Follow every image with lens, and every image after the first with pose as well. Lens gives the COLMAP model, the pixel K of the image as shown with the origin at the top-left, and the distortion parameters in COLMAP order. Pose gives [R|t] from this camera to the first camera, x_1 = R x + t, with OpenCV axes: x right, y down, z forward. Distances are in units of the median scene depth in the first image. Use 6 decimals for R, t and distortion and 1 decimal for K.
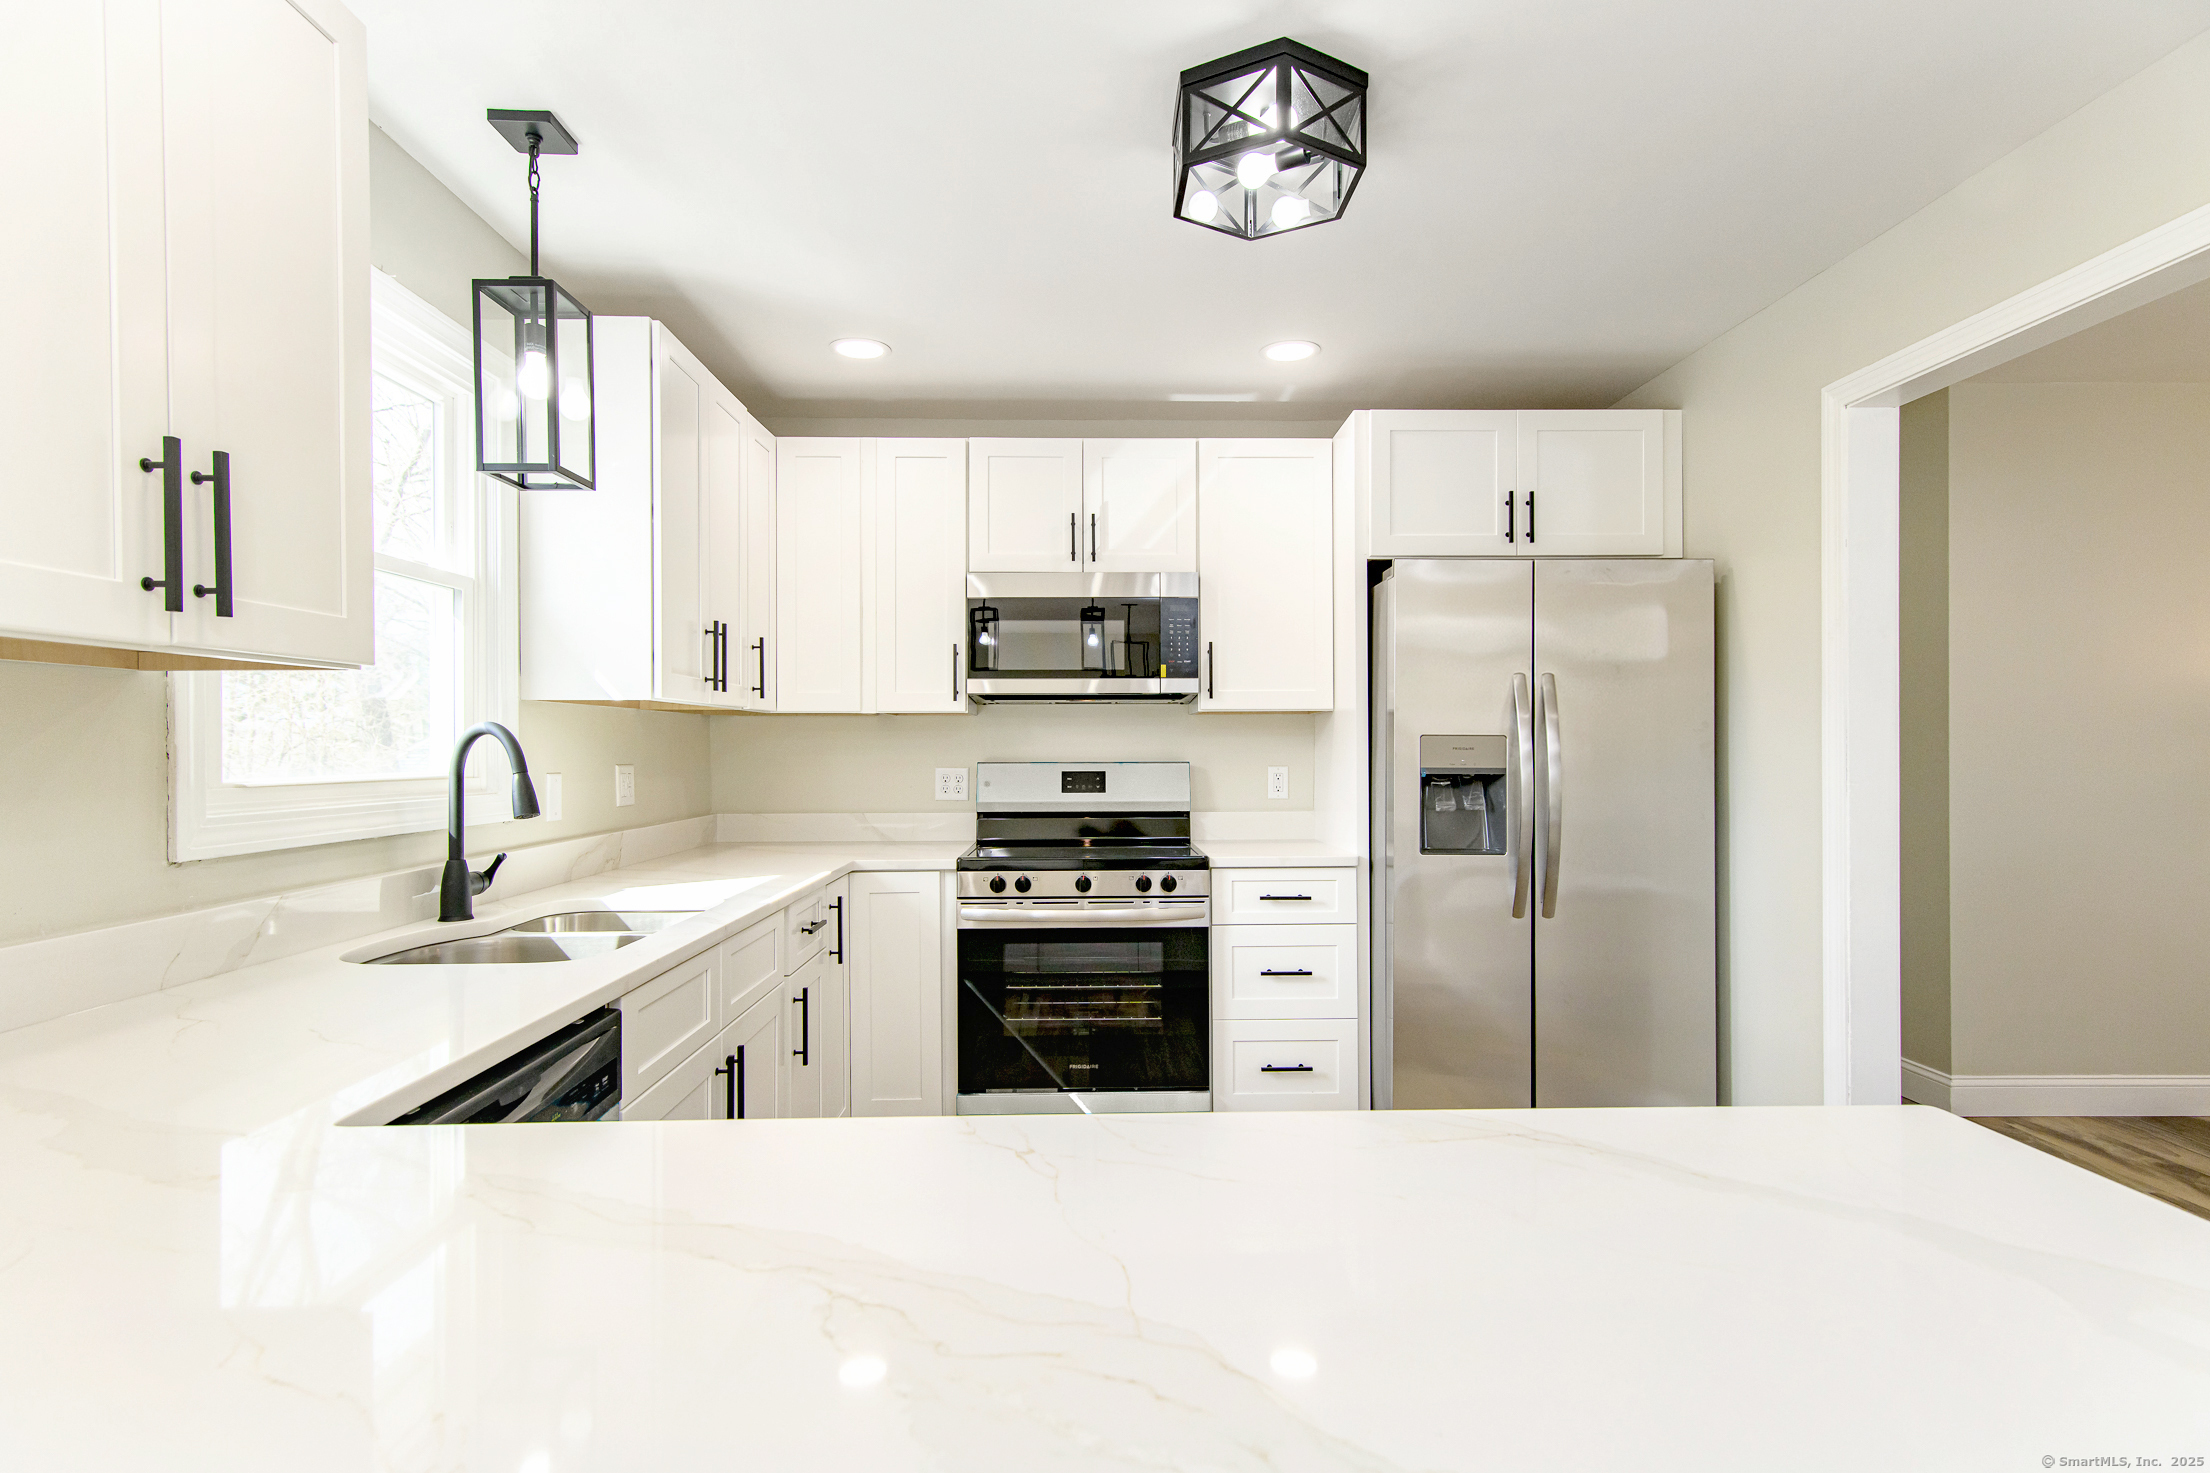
lens RADIAL K [[1068.2, 0, 1107.5], [0, 1068.2, 746.2], [0, 0, 1]] dist [0.016582, 0.000568]
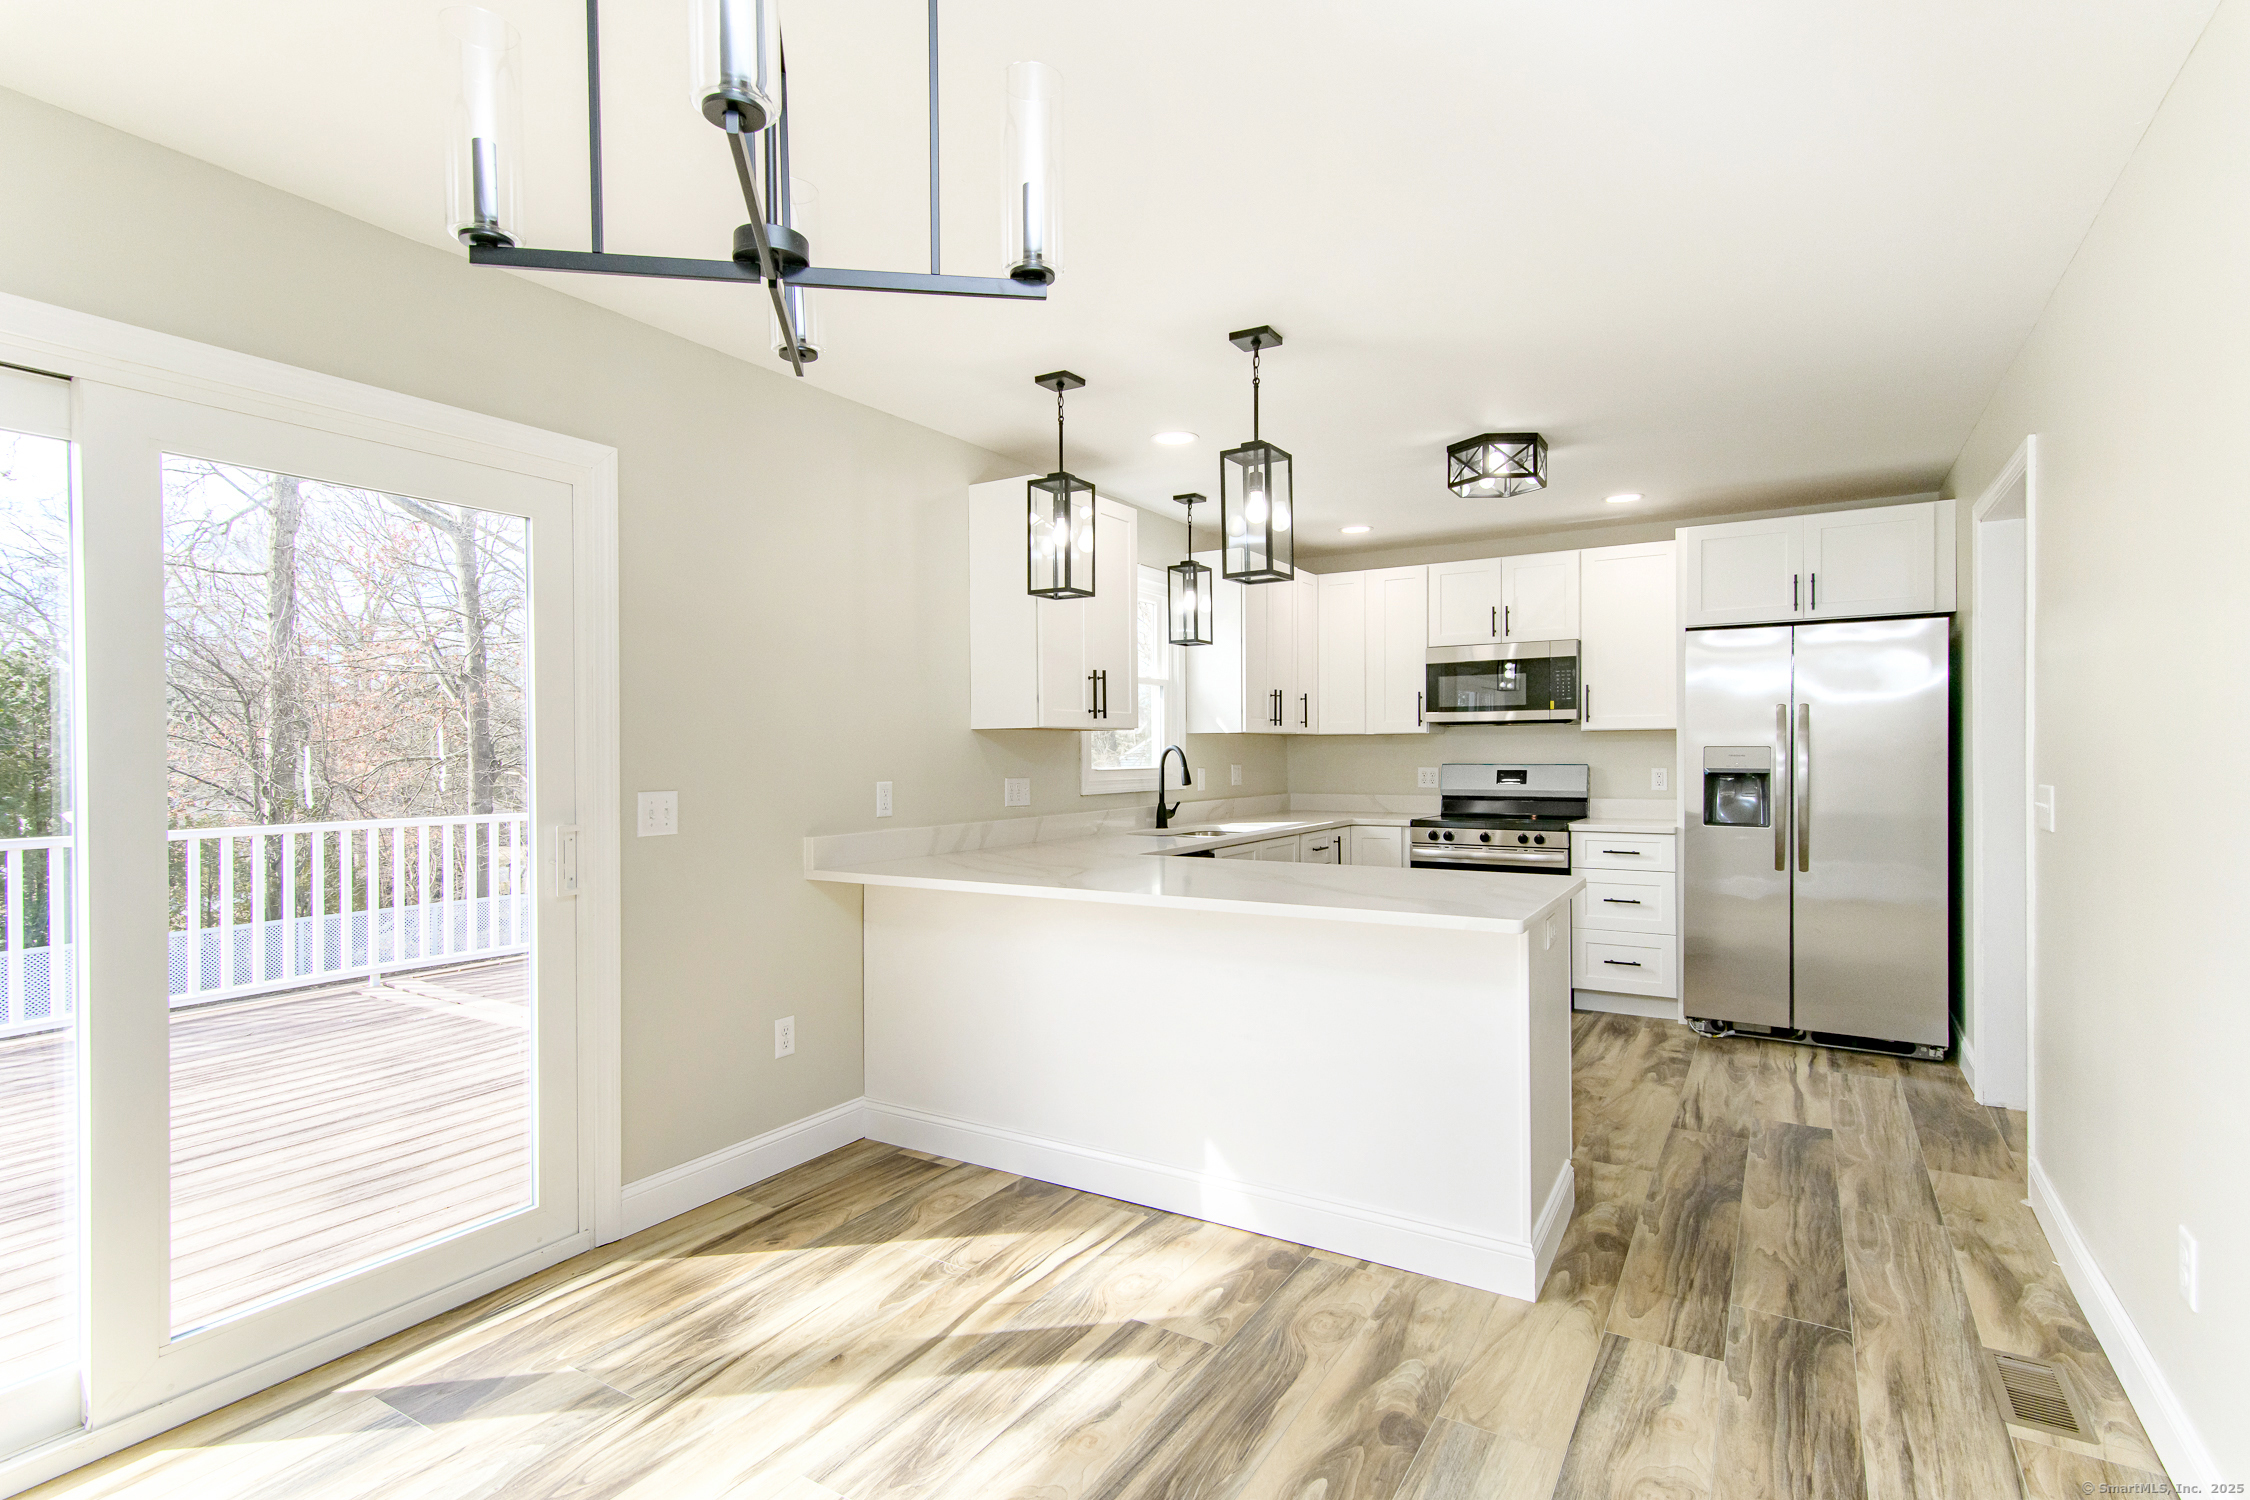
lens RADIAL K [[1094.5, 0, 1117.6], [0, 1094.5, 761.8], [0, 0, 1]] dist [0.017166, 0.000173]
pose [[0.835967, 0.003330, -0.548770, 0.431626], [0.002990, 0.999939, 0.010622, -0.007540], [0.548772, -0.010521, 0.835906, -0.725391]]
